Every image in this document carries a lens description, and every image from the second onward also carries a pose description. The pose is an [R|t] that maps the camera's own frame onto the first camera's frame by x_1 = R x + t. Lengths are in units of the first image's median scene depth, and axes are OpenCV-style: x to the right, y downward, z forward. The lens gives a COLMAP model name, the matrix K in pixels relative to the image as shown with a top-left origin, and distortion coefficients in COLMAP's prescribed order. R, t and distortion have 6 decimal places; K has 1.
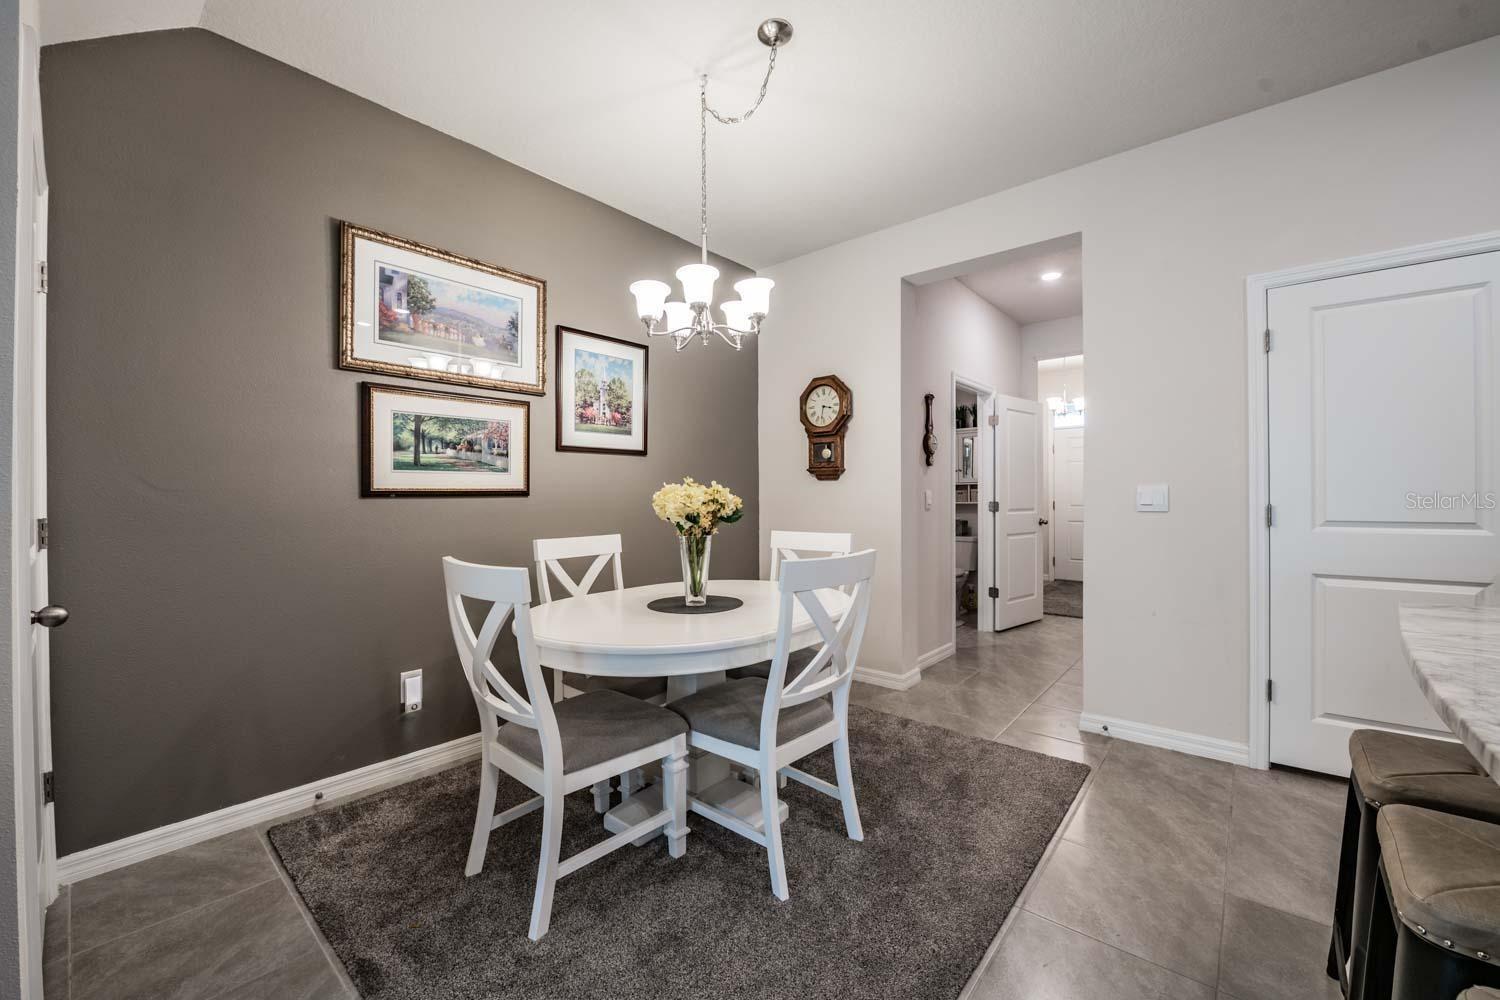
lens RADIAL K [[594.1, 0, 746.3], [0, 594.1, 496.3], [0, 0, 1]] dist [-0.011525, -0.001971]
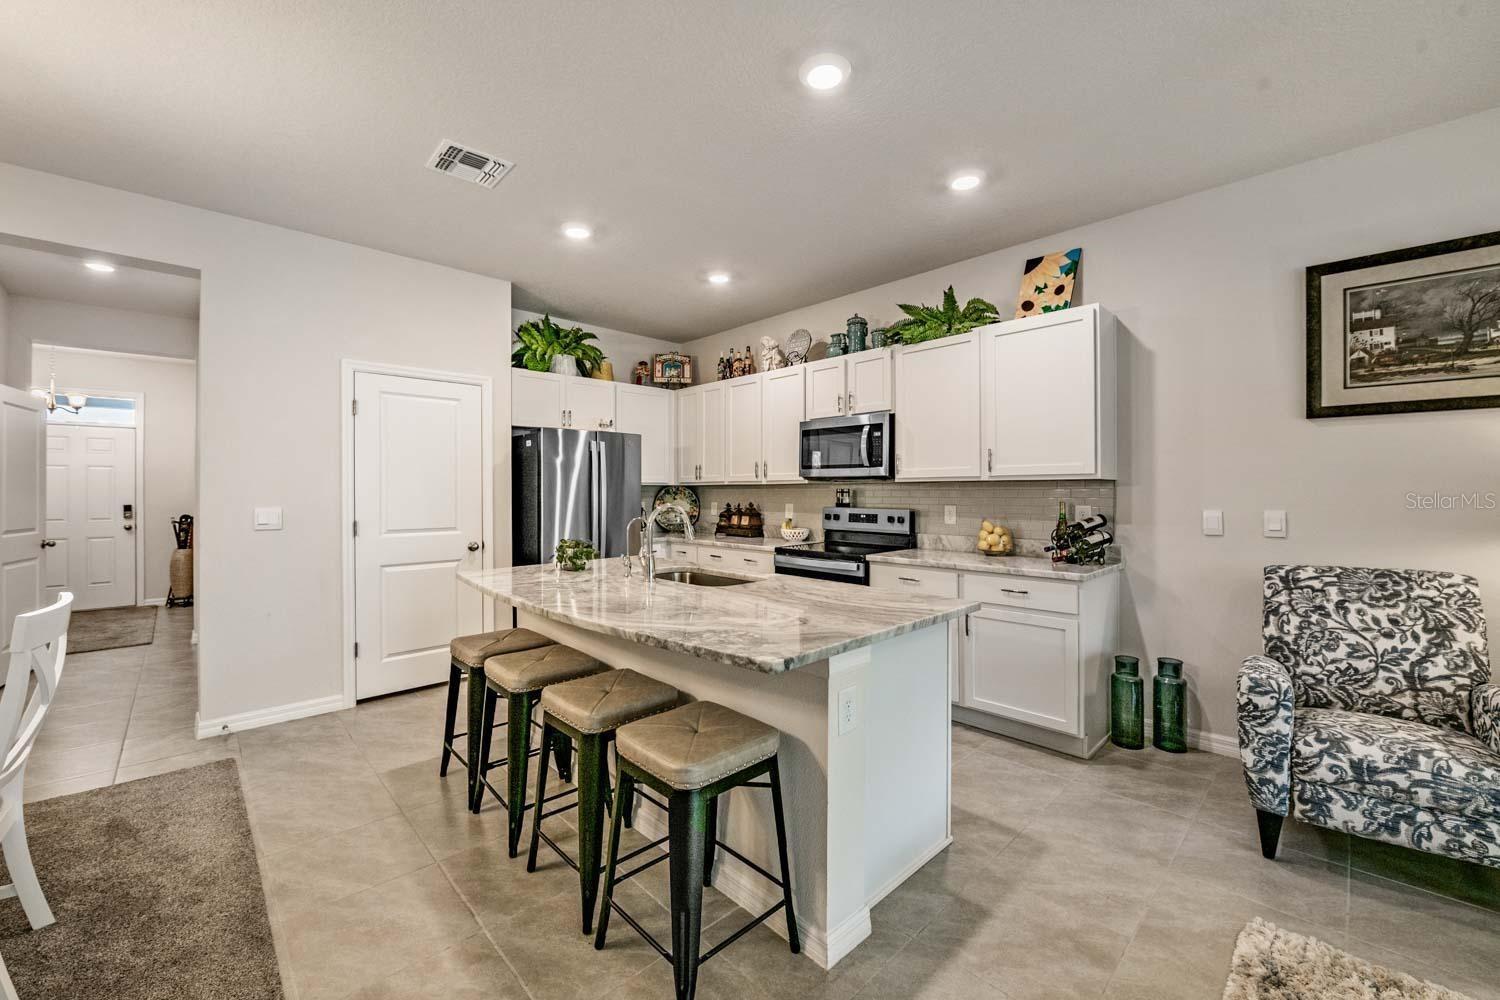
lens RADIAL K [[594.1, 0, 741.9], [0, 594.1, 490.2], [0, 0, 1]] dist [-0.011525, -0.001971]
pose [[0.109538, 0.009114, 0.993941, -0.398732], [0.004479, 0.999943, -0.009663, -0.038344], [-0.993973, 0.005511, 0.109491, -0.090245]]
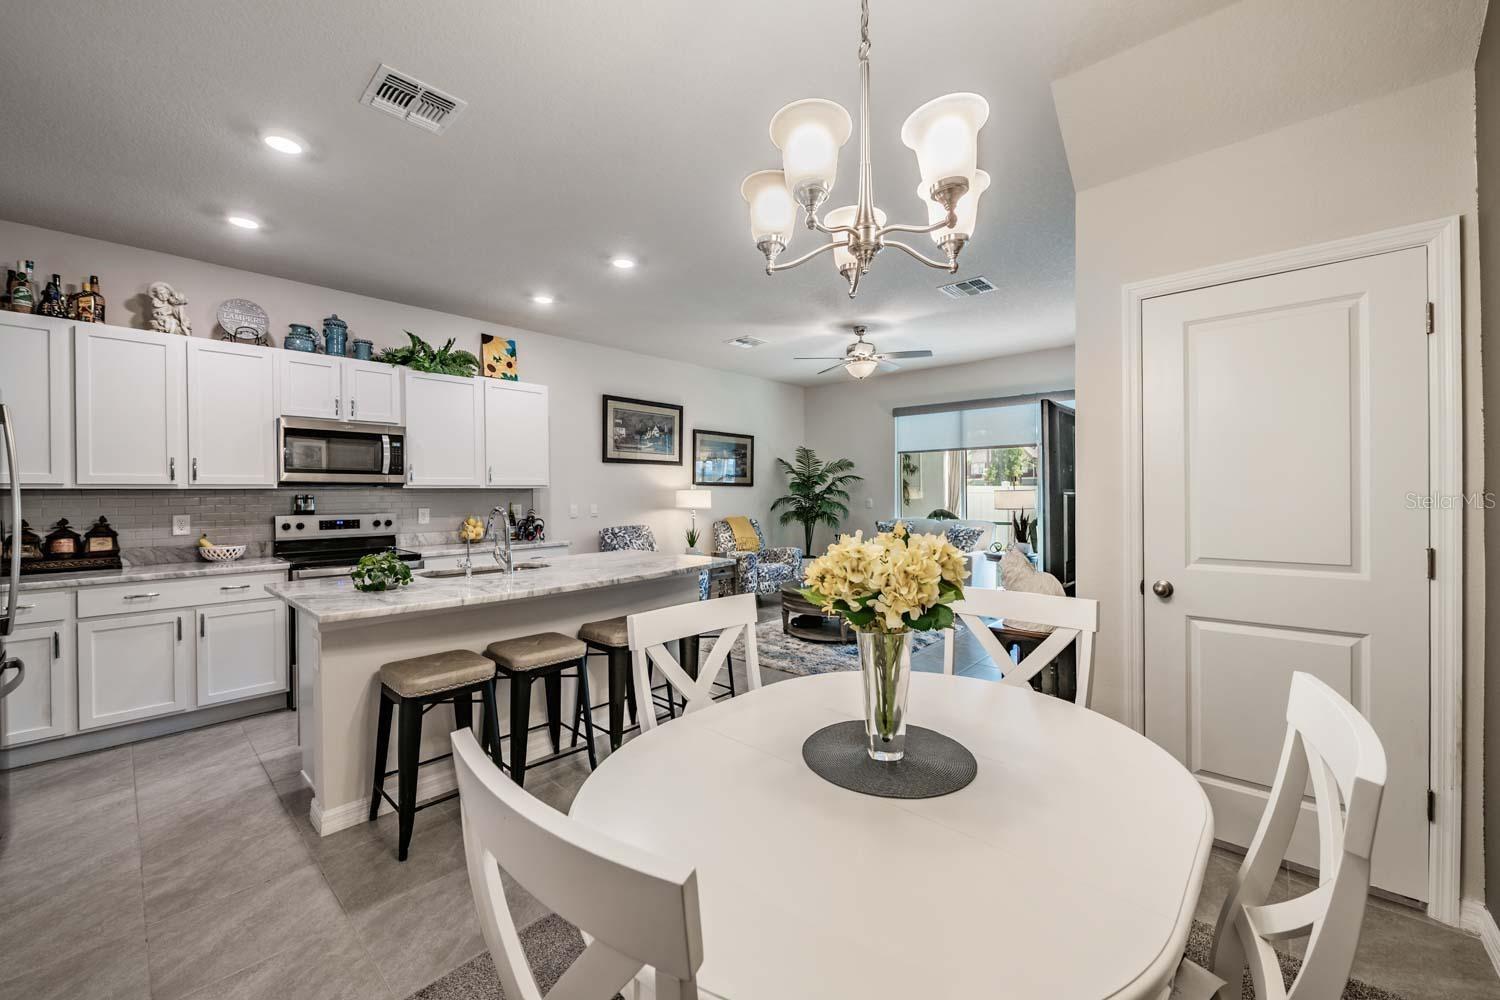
lens RADIAL K [[594.1, 0, 718.1], [0, 594.1, 495.0], [0, 0, 1]] dist [-0.011525, -0.001971]
pose [[-0.997907, 0.016379, 0.062550, 0.104825], [0.016704, 0.999850, 0.004681, -0.045575], [-0.062464, 0.005716, -0.998031, 1.208871]]
